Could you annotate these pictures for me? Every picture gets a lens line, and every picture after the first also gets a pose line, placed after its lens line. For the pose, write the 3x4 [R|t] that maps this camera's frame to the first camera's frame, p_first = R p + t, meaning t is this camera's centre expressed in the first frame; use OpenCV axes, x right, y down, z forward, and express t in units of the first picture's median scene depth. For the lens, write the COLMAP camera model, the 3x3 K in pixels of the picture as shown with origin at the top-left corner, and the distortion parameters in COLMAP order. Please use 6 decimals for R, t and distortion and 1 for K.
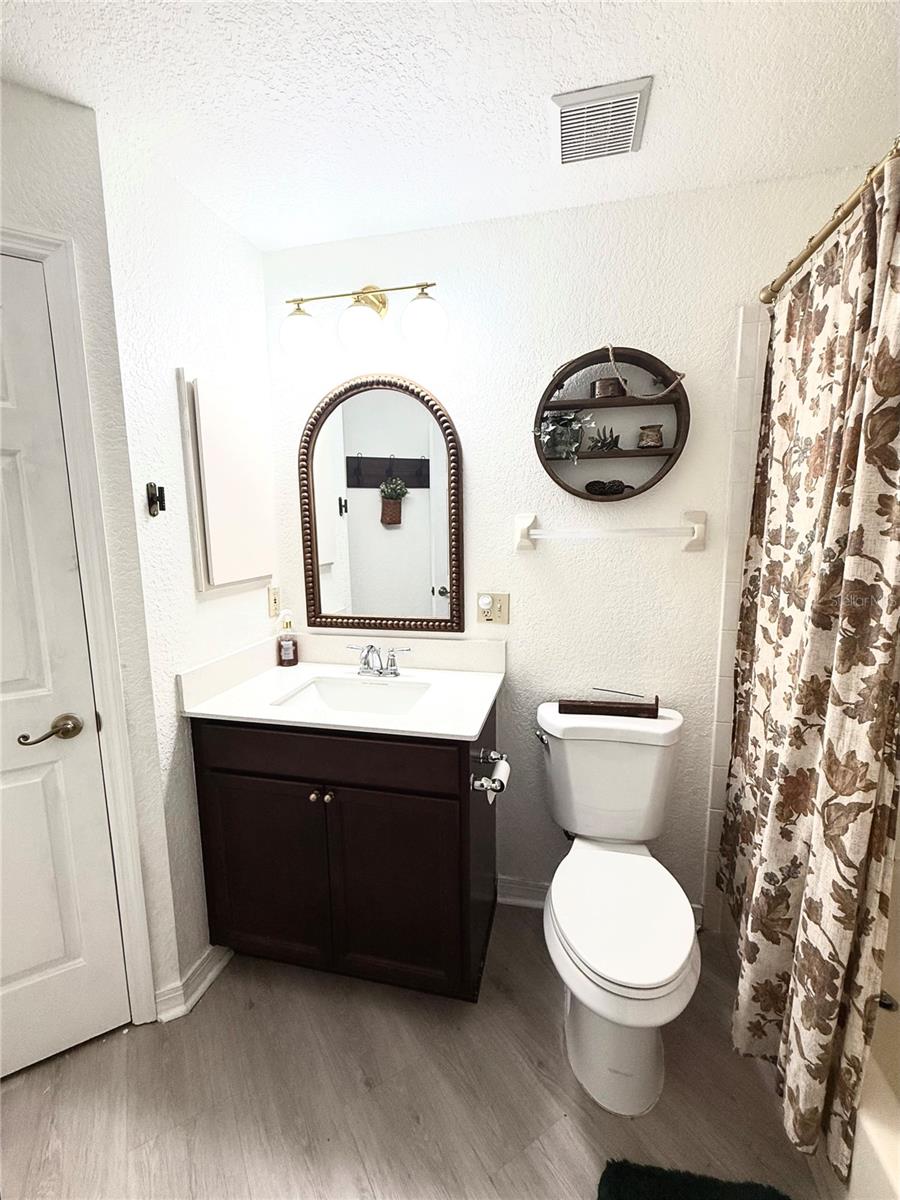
lens RADIAL K [[497.5, 0, 450.0], [0, 497.5, 600.0], [0, 0, 1]] dist [-0.000725, -0.000054]
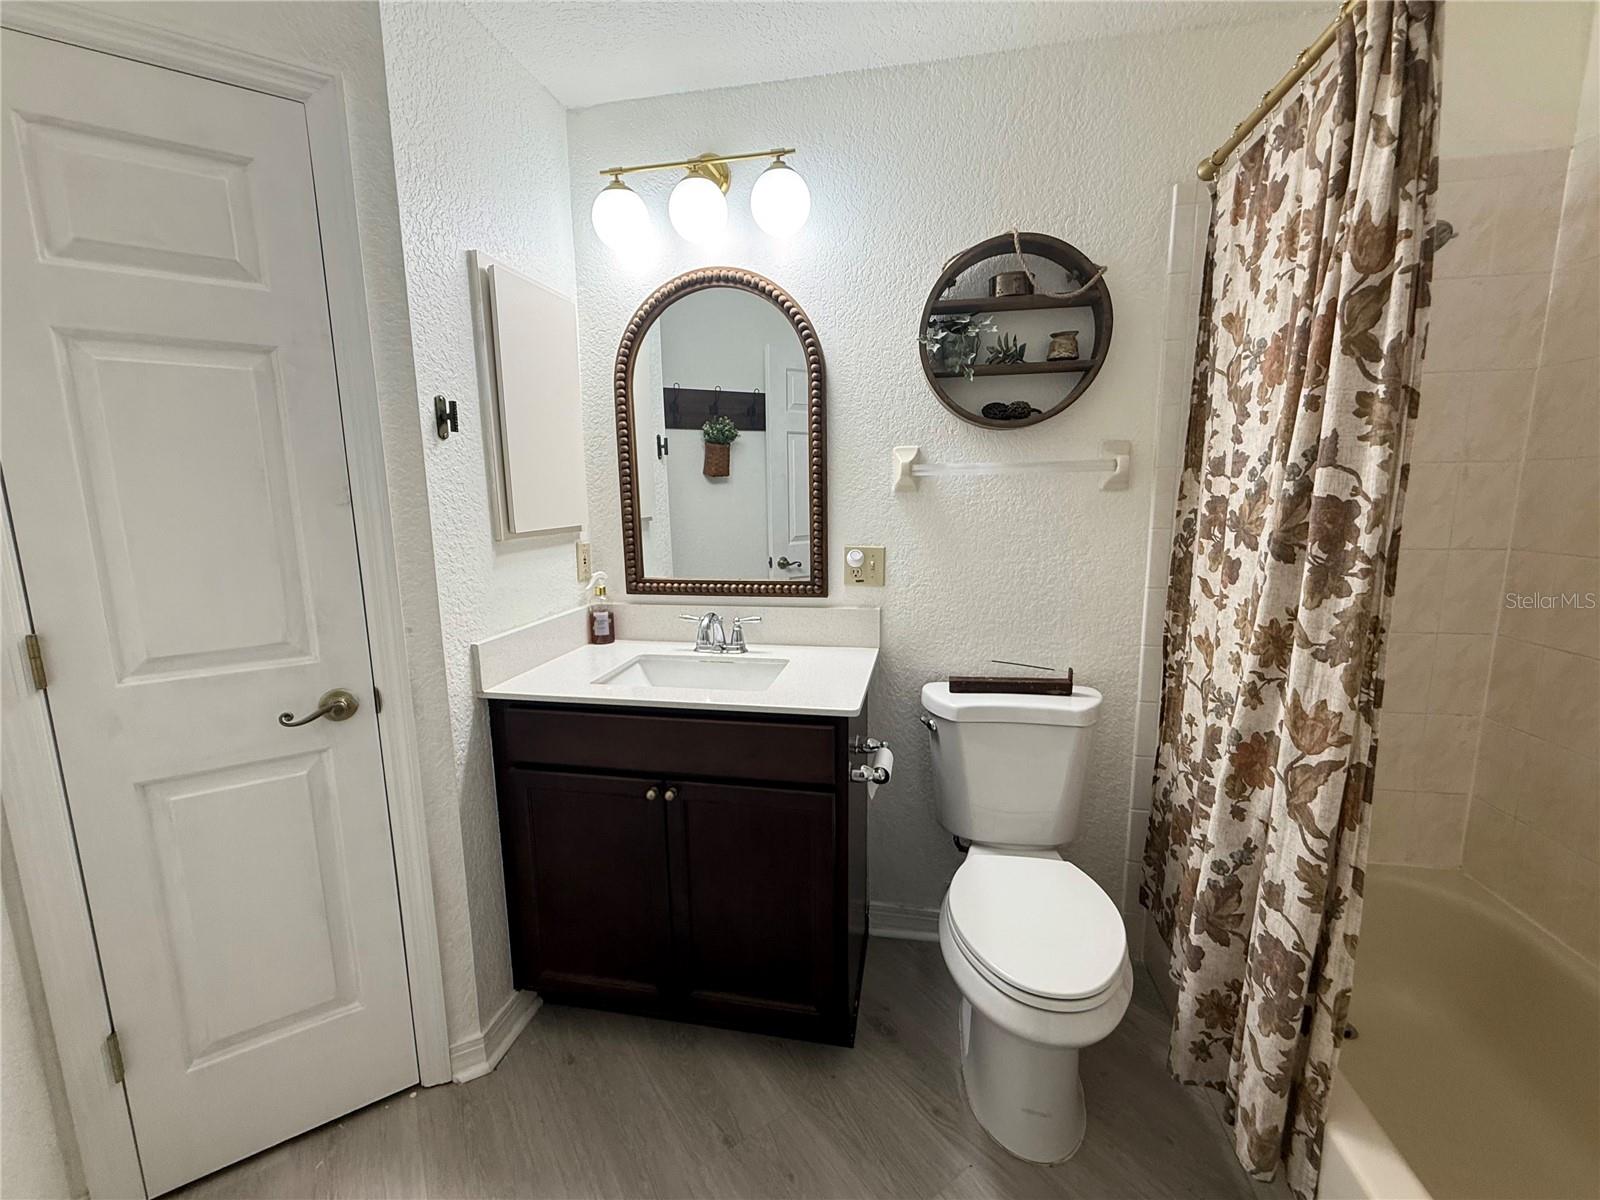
lens RADIAL K [[641.3, 0, 798.1], [0, 641.3, 601.0], [0, 0, 1]] dist [-0.001185, -0.000038]
pose [[0.999299, -0.007286, 0.036730, -0.073374], [0.006736, 0.999864, 0.015085, 0.071105], [-0.036835, -0.014827, 0.999211, -0.030297]]
